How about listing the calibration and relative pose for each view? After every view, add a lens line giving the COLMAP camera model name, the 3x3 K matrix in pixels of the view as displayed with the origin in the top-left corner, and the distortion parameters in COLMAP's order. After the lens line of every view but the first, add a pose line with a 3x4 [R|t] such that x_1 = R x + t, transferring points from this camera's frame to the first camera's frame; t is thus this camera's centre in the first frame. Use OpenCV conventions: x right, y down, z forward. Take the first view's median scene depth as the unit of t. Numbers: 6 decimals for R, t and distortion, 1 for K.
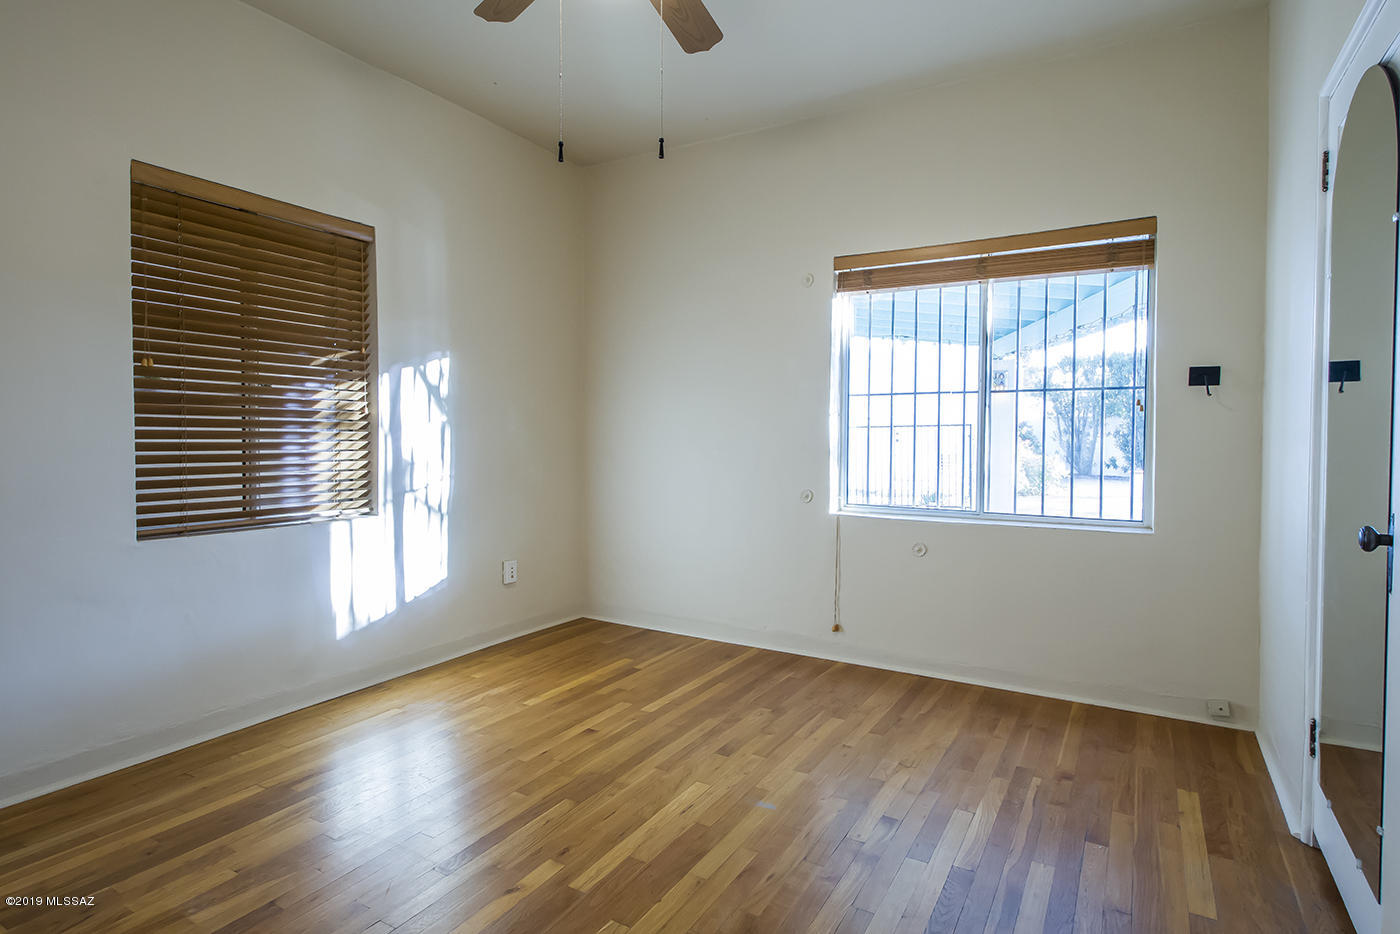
lens RADIAL K [[710.3, 0, 702.2], [0, 710.3, 440.8], [0, 0, 1]] dist [0.033024, 0.000198]
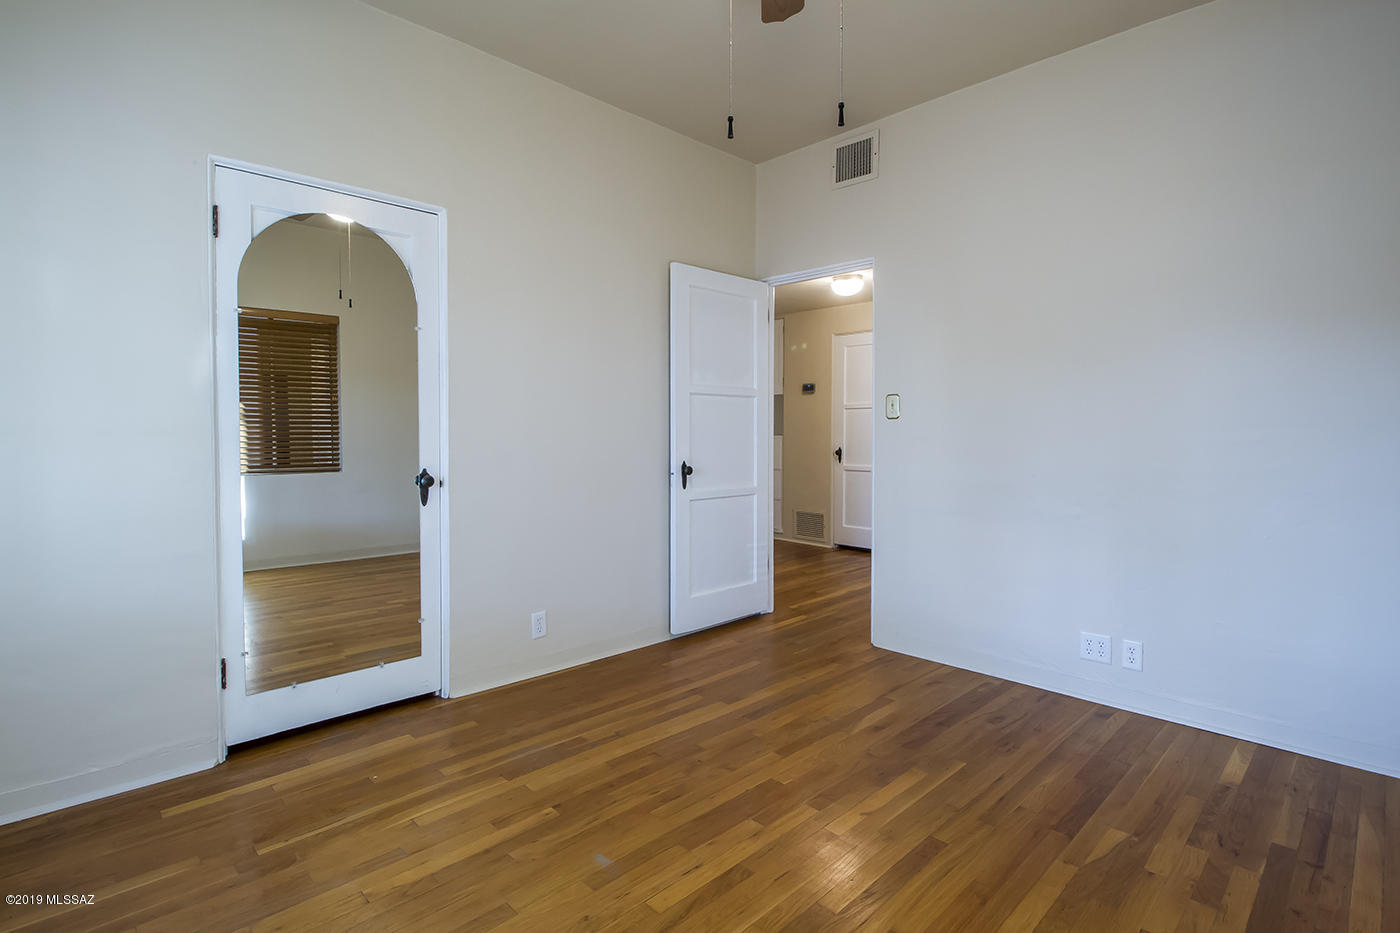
lens RADIAL K [[683.3, 0, 705.9], [0, 683.3, 454.7], [0, 0, 1]] dist [0.003414, -0.012993]
pose [[-0.964070, -0.012297, 0.265364, -0.255996], [-0.001073, 0.999100, 0.042401, -0.020039], [-0.265646, 0.040593, -0.963216, 1.813176]]
